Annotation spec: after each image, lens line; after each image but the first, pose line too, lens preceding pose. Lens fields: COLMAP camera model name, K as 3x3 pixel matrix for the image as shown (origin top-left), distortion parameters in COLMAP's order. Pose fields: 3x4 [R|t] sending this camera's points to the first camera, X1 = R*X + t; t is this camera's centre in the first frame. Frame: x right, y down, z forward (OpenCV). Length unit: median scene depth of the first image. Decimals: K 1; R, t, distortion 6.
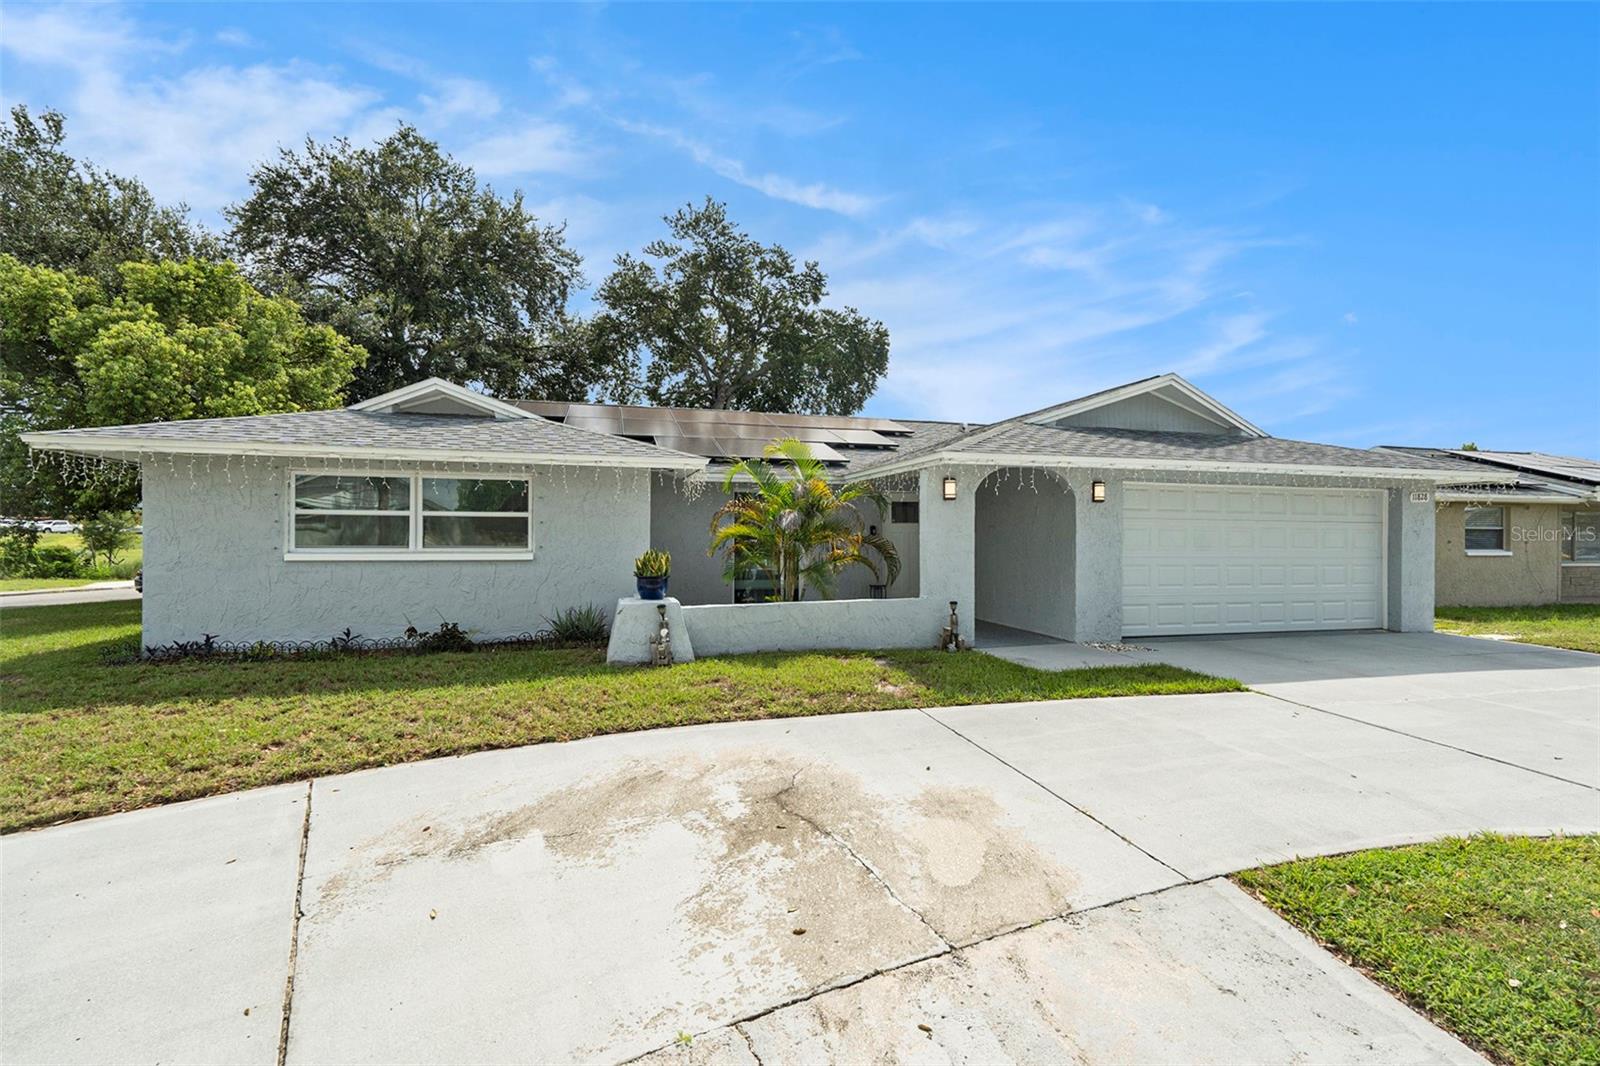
lens RADIAL K [[708.0, 0, 800.0], [0, 708.0, 533.0], [0, 0, 1]] dist [-0.002062, 0.000174]
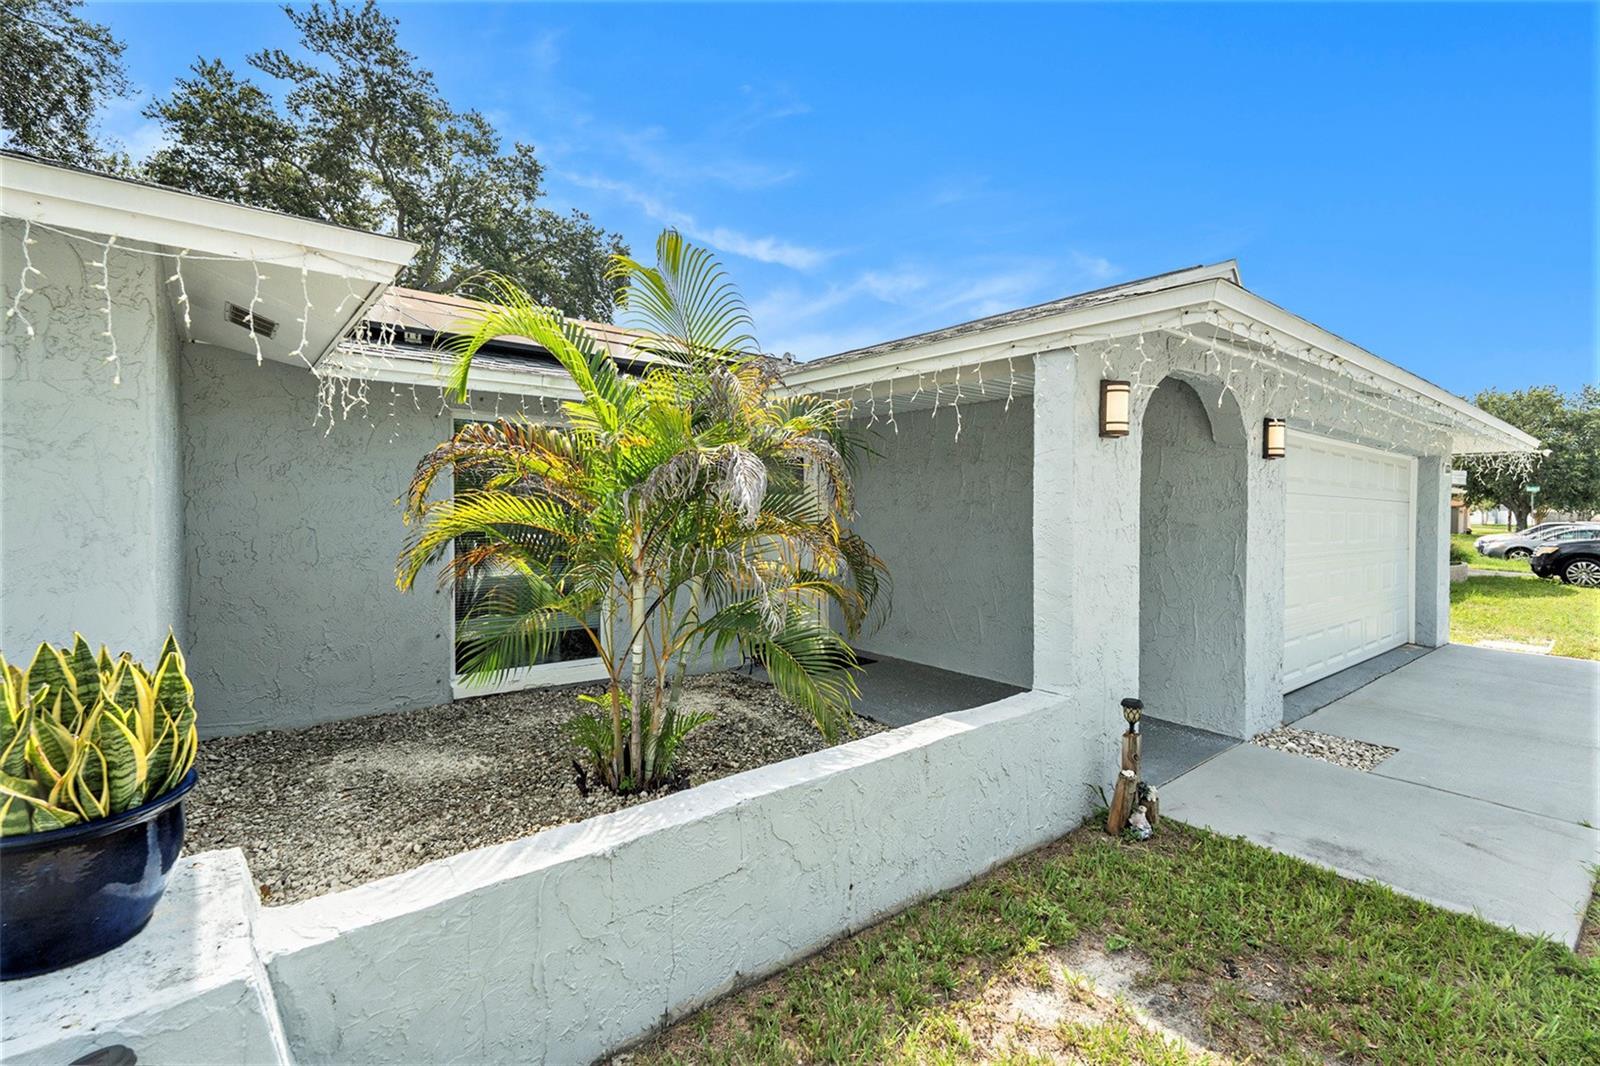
lens RADIAL K [[713.3, 0, 785.2], [0, 713.3, 509.1], [0, 0, 1]] dist [-0.002088, -0.000382]
pose [[0.916683, 0.002877, 0.399606, -0.083314], [-0.004651, 0.999983, 0.003470, -0.005648], [-0.399589, -0.005039, 0.916681, 0.536328]]
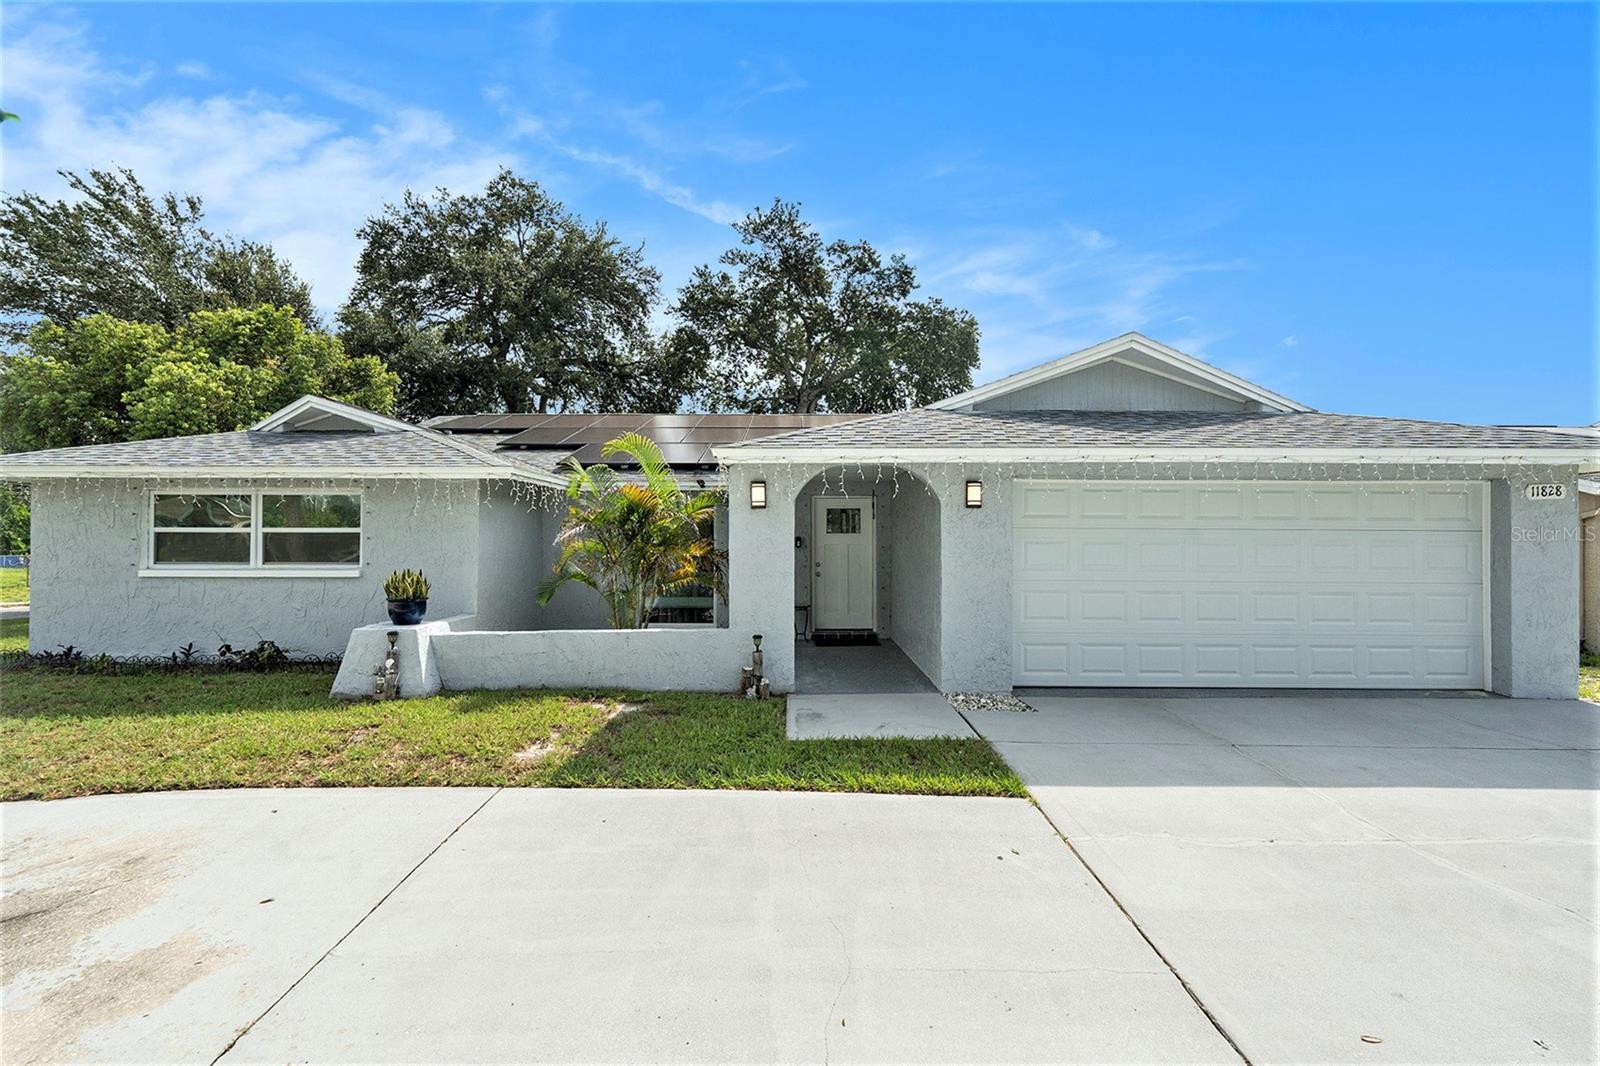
lens RADIAL K [[695.9, 0, 800.0], [0, 695.9, 533.0], [0, 0, 1]] dist [-0.002291, -0.001228]
pose [[0.965363, -0.006360, -0.260832, 0.349863], [0.004661, 0.999964, -0.007129, -0.009809], [0.260868, 0.005666, 0.965358, 0.187873]]
